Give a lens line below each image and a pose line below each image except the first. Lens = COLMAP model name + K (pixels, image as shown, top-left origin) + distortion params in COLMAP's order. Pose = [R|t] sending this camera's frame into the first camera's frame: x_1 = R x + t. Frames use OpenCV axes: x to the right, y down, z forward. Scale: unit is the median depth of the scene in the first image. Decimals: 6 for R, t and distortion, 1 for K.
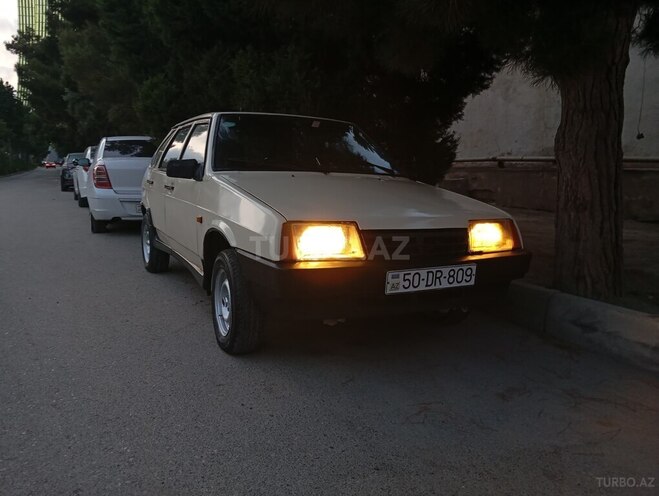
lens RADIAL K [[536.0, 0, 329.5], [0, 536.0, 248.0], [0, 0, 1]] dist [0.077199, -0.148528]
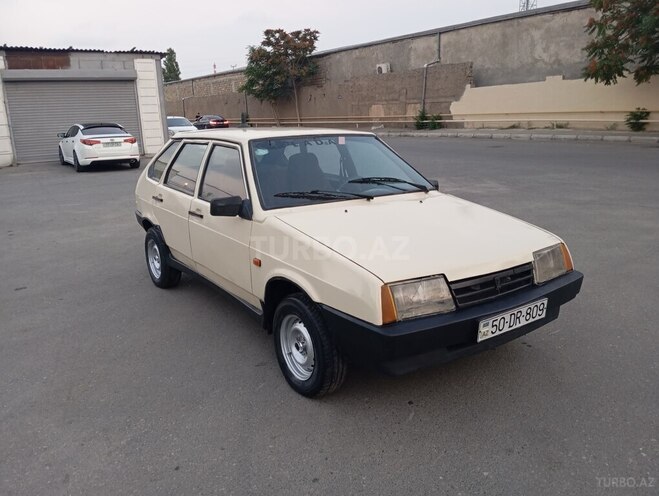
lens RADIAL K [[534.0, 0, 329.5], [0, 534.0, 248.0], [0, 0, 1]] dist [0.078933, -0.145719]
pose [[0.990432, -0.078271, 0.113657, -0.266113], [0.066686, 0.992508, 0.102380, -0.207253], [-0.120819, -0.093821, 0.988231, 0.017359]]
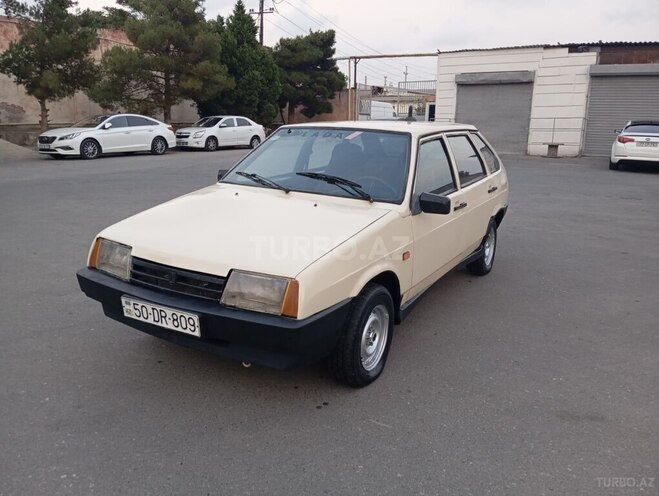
lens RADIAL K [[536.0, 0, 329.5], [0, 536.0, 248.0], [0, 0, 1]] dist [0.077199, -0.148528]
pose [[0.535756, 0.191241, -0.822431, 1.160011], [-0.126410, 0.981203, 0.145813, -0.255687], [0.834857, 0.025844, 0.549860, 0.681634]]
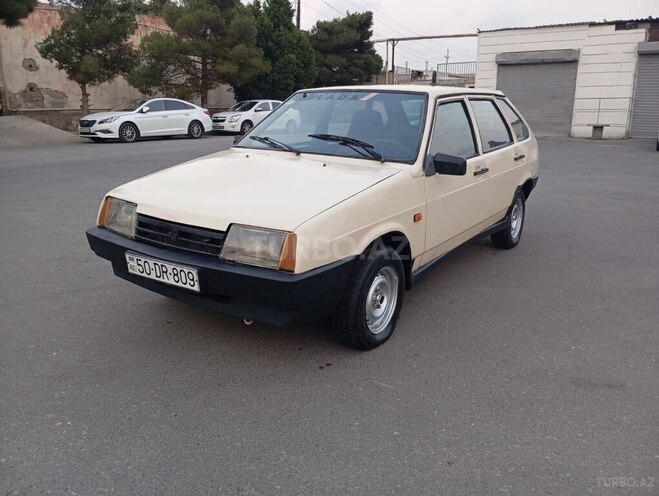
lens RADIAL K [[536.0, 0, 329.5], [0, 536.0, 248.0], [0, 0, 1]] dist [0.077199, -0.148528]
pose [[0.474389, 0.214036, -0.853899, 1.178825], [-0.123127, 0.976590, 0.176385, -0.201434], [0.871662, 0.021463, 0.489637, 0.755420]]
